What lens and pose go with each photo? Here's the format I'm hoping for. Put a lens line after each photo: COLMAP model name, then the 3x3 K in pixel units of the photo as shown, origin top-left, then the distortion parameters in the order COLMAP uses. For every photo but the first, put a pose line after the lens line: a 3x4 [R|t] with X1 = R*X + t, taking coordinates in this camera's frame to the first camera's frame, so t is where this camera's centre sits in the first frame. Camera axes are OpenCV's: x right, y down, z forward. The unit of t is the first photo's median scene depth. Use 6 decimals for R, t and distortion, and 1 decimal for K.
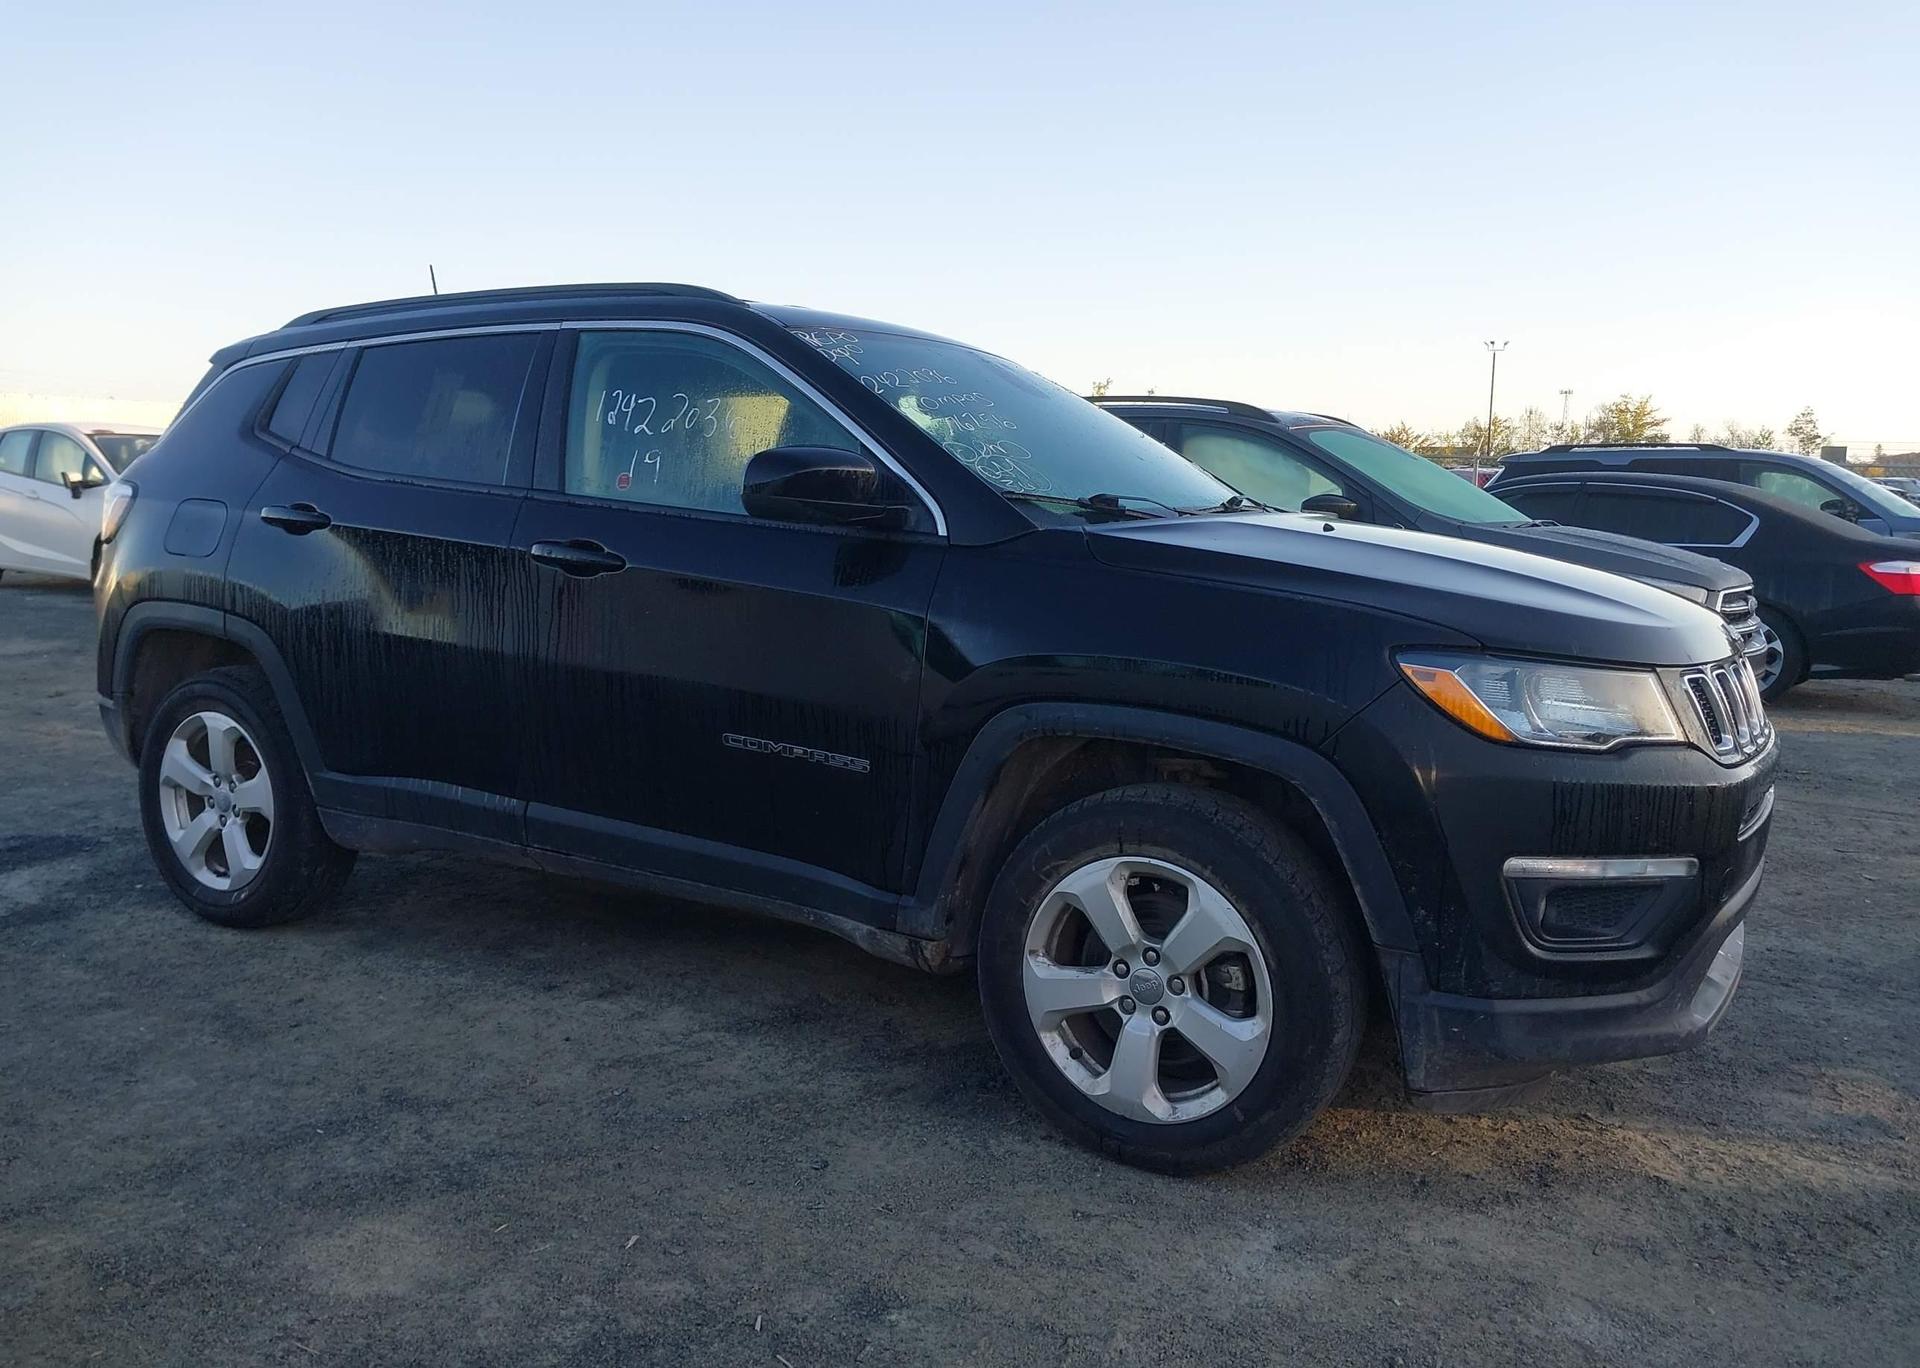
lens RADIAL K [[1714.7, 0, 998.5], [0, 1714.7, 679.8], [0, 0, 1]] dist [0.014628, -0.010723]
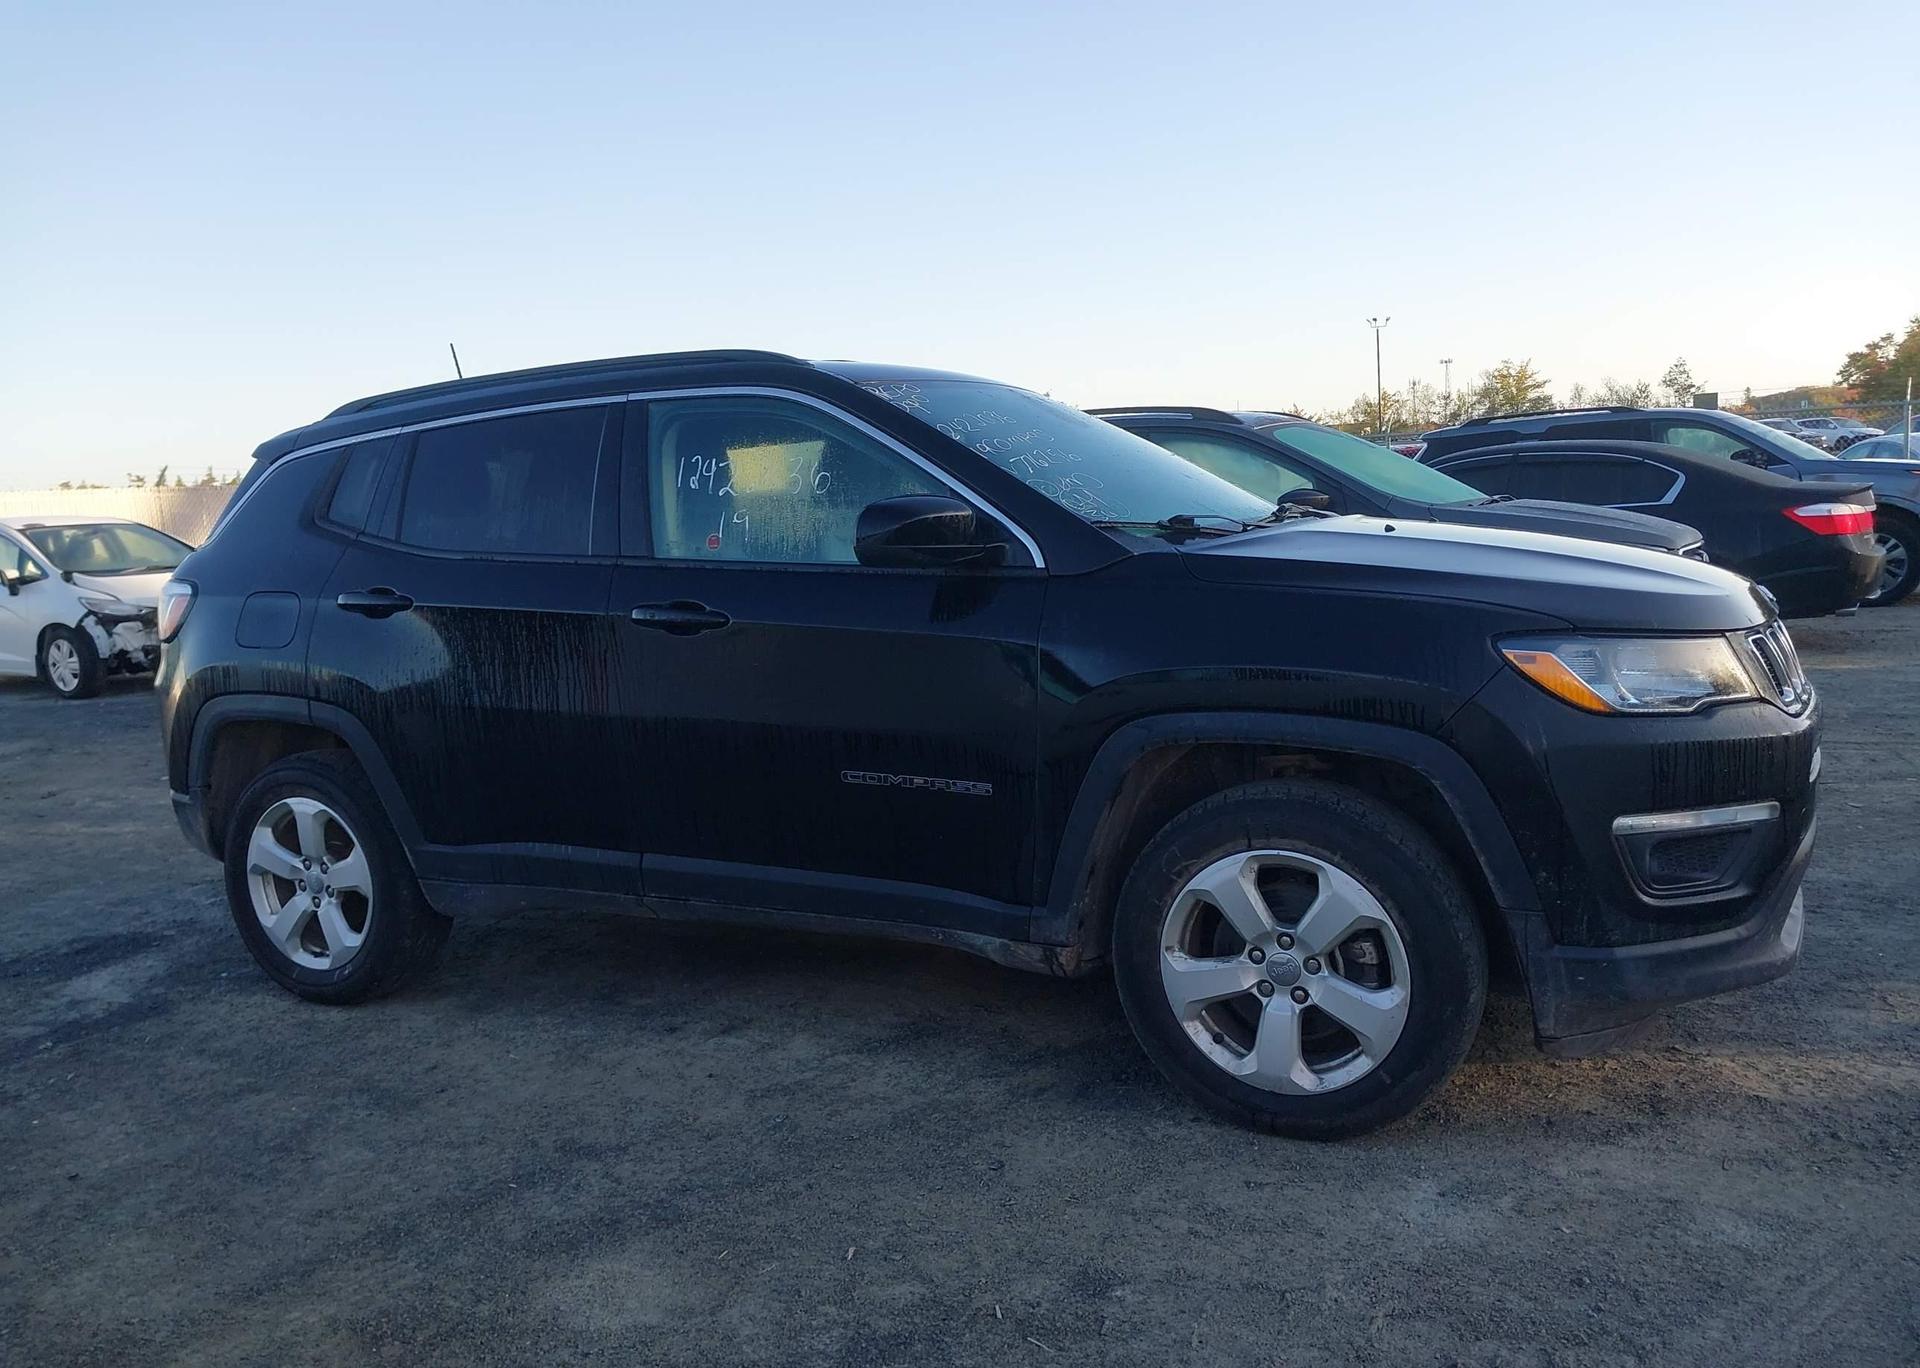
lens RADIAL K [[1714.7, 0, 998.5], [0, 1714.7, 679.8], [0, 0, 1]] dist [0.014628, -0.010723]
pose [[0.994240, -0.090697, 0.057110, -0.123018], [0.090943, 0.995855, -0.001729, -0.014793], [-0.056716, 0.006913, 0.998366, -0.061130]]
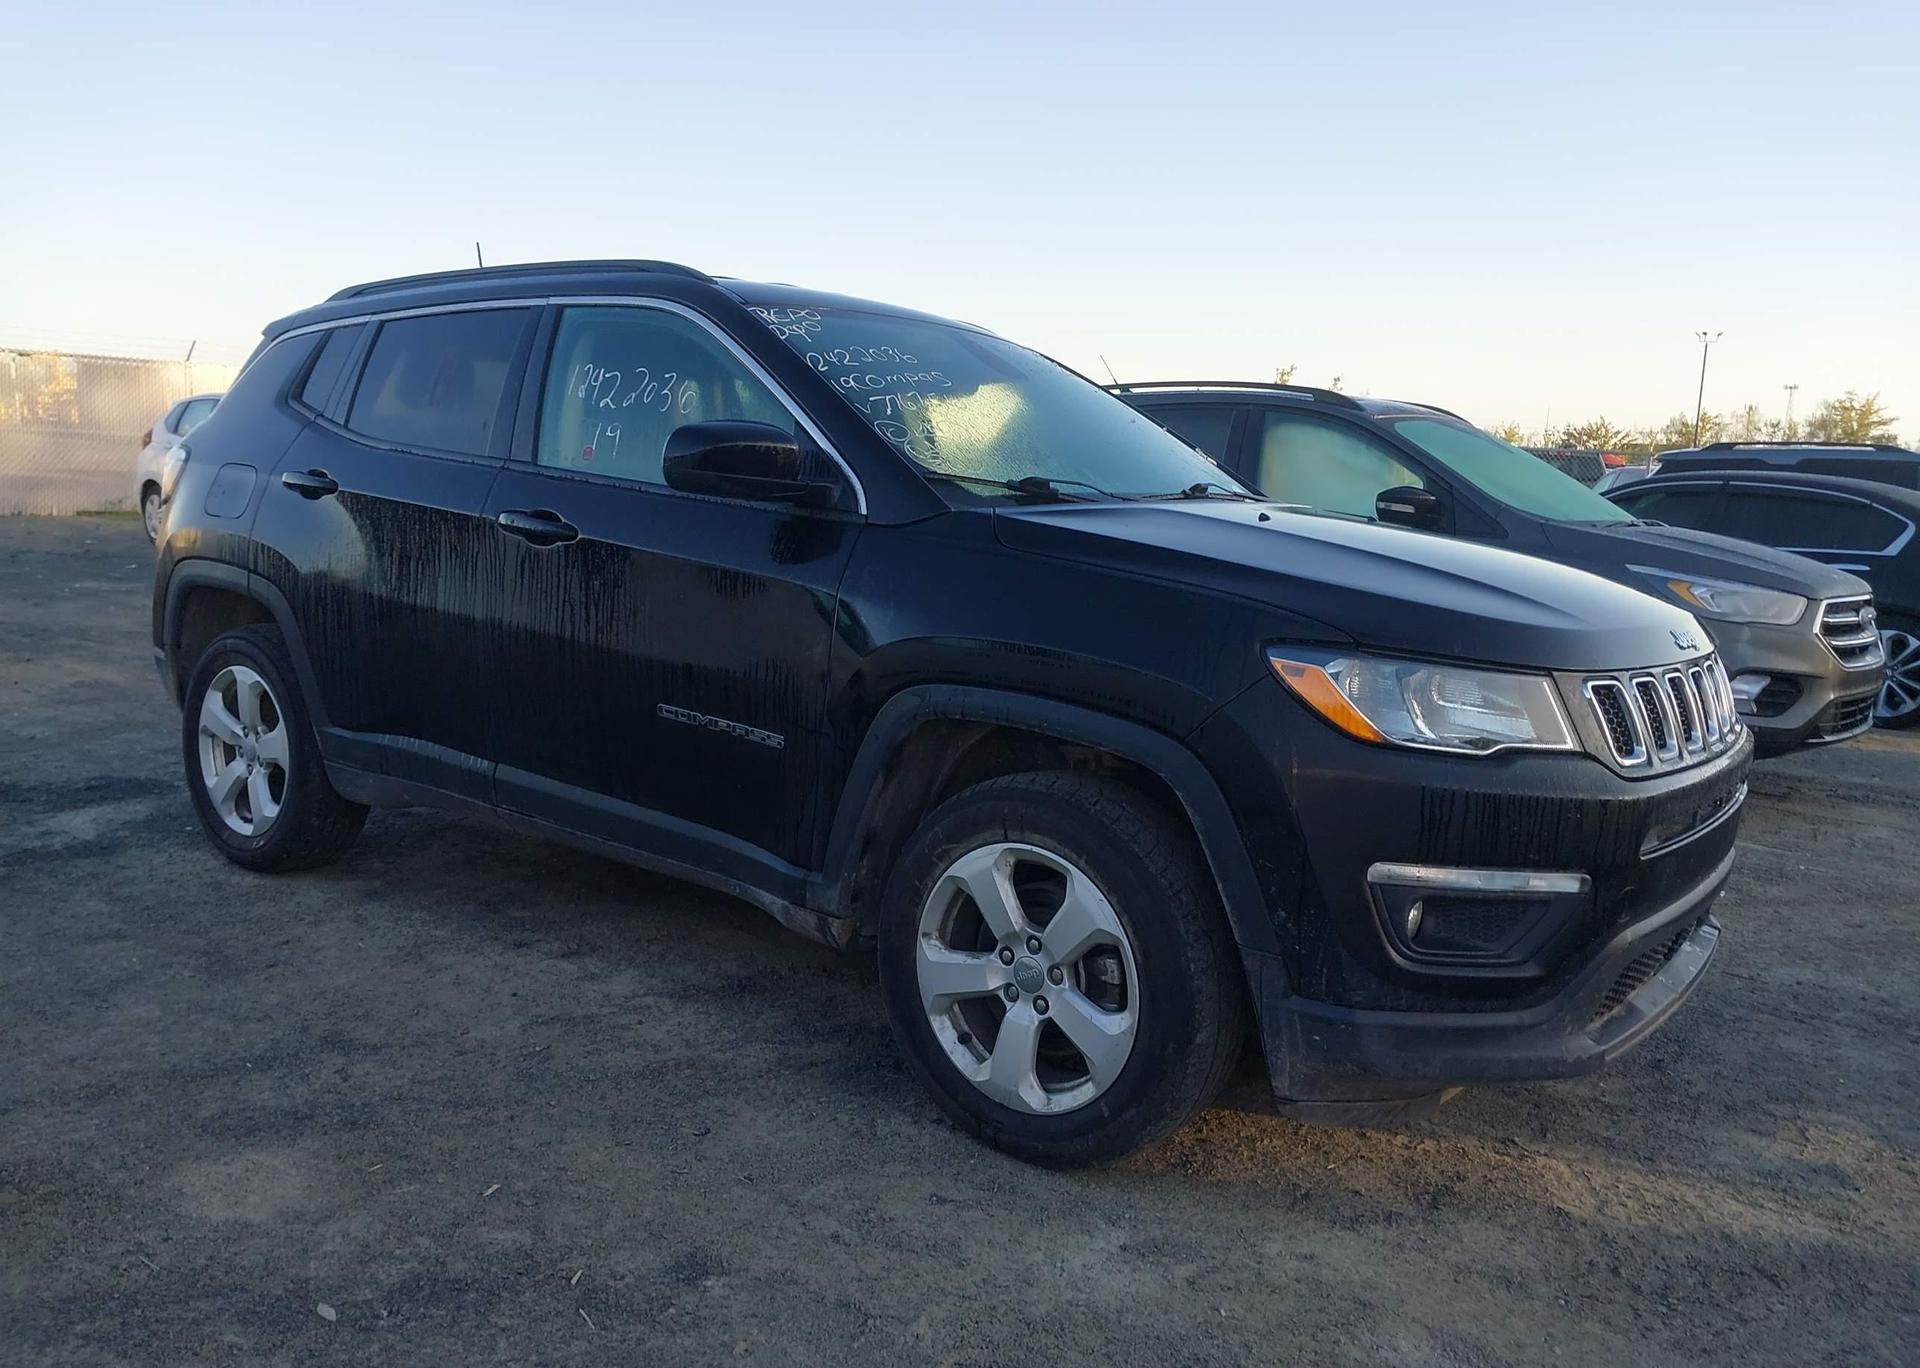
lens RADIAL K [[1726.4, 0, 960.0], [0, 1726.4, 684.0], [0, 0, 1]] dist [0.015054, -0.008859]
pose [[0.990428, 0.038973, -0.132412, 0.155388], [-0.037723, 0.999217, 0.011933, 0.000646], [0.132774, -0.006824, 0.991123, 0.009382]]
